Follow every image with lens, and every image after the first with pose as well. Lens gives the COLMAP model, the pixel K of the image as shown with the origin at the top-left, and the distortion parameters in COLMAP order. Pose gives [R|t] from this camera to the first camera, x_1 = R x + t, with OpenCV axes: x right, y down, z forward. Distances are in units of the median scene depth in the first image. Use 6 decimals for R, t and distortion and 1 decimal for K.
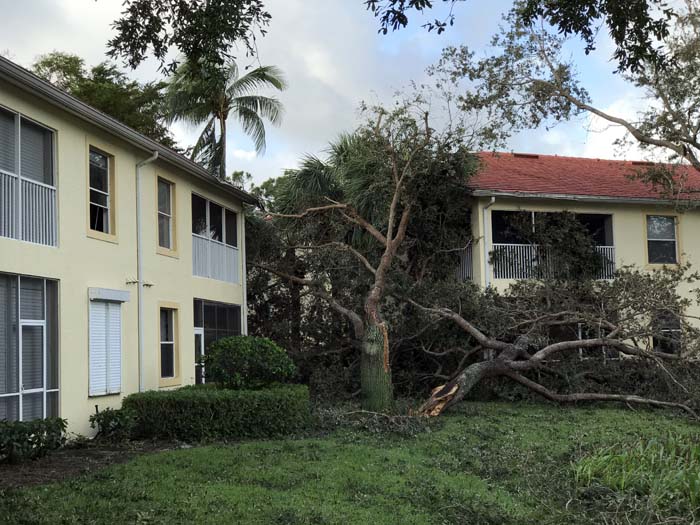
lens RADIAL K [[1170.3, 0, 350.2], [0, 1170.3, 261.3], [0, 0, 1]] dist [0.034620, 0.000000]
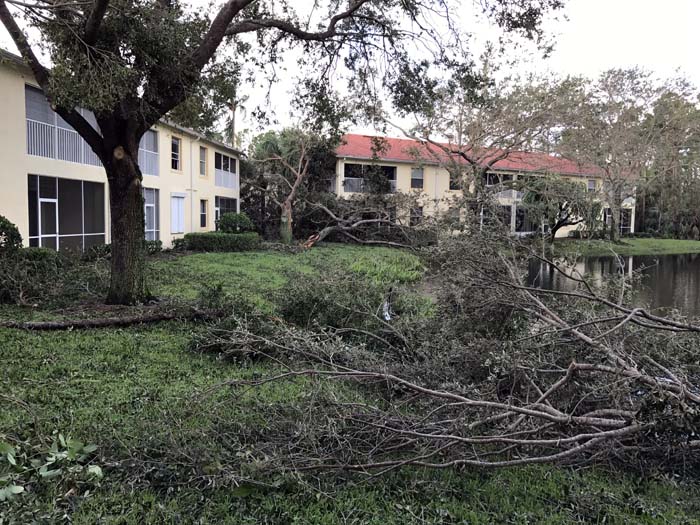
lens RADIAL K [[585.2, 0, 354.1], [0, 585.2, 261.0], [0, 0, 1]] dist [0.031878, -0.025938]
pose [[0.995754, 0.036972, 0.084305, 0.052660], [-0.049041, 0.988080, 0.145919, -0.024282], [-0.077906, -0.149434, 0.985698, -0.230944]]
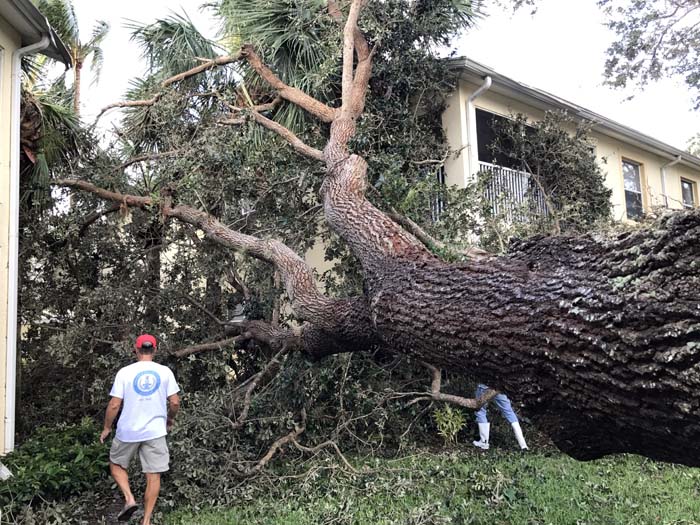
lens RADIAL K [[585.2, 0, 349.4], [0, 585.2, 262.3], [0, 0, 1]] dist [0.031878, -0.025938]
pose [[0.974617, 0.009324, 0.223686, -0.013998], [-0.002645, 0.999542, -0.030143, 0.052885], [-0.223865, 0.028786, 0.974195, 0.801010]]
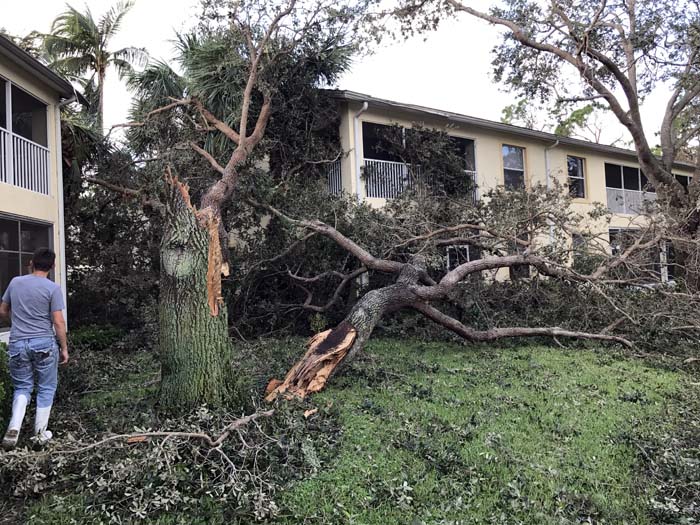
lens RADIAL K [[585.2, 0, 350.1], [0, 585.2, 267.7], [0, 0, 1]] dist [0.031878, -0.025938]
pose [[0.984668, -0.013038, 0.173953, 0.035006], [0.004386, 0.998738, 0.050031, 0.052288], [-0.174386, -0.048501, 0.983482, 0.616208]]
